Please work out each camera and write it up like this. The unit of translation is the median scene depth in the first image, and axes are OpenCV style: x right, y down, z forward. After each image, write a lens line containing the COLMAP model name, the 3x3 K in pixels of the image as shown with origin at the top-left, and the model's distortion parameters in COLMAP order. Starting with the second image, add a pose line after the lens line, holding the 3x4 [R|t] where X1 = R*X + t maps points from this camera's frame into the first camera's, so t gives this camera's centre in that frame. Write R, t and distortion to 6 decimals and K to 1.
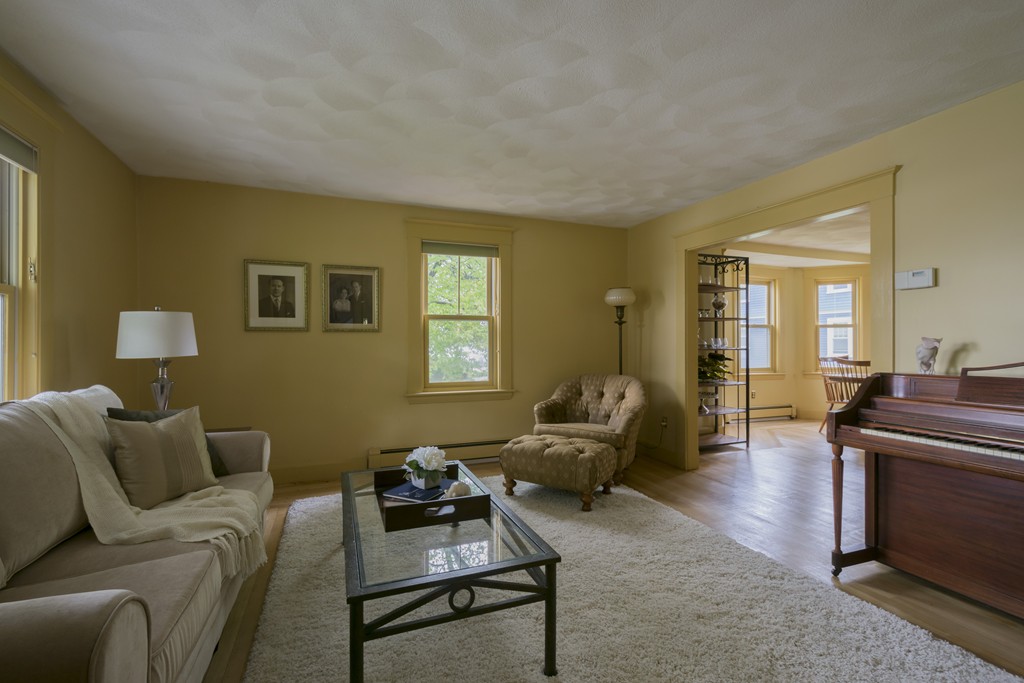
lens RADIAL K [[458.3, 0, 512.5], [0, 458.3, 344.5], [0, 0, 1]] dist [0.005267, -0.000190]
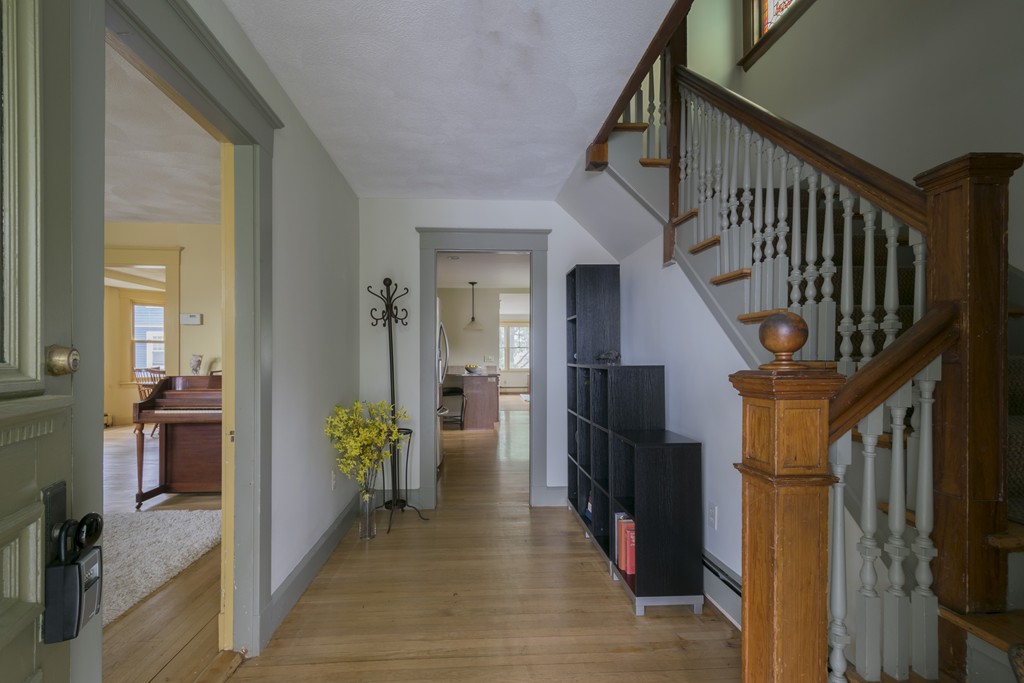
lens RADIAL K [[458.3, 0, 506.8], [0, 458.3, 358.2], [0, 0, 1]] dist [0.005267, -0.000190]
pose [[0.305447, -0.000485, 0.952209, -0.382994], [-0.002173, 0.999997, 0.001206, -0.006679], [-0.952207, -0.002438, 0.305445, -0.636170]]
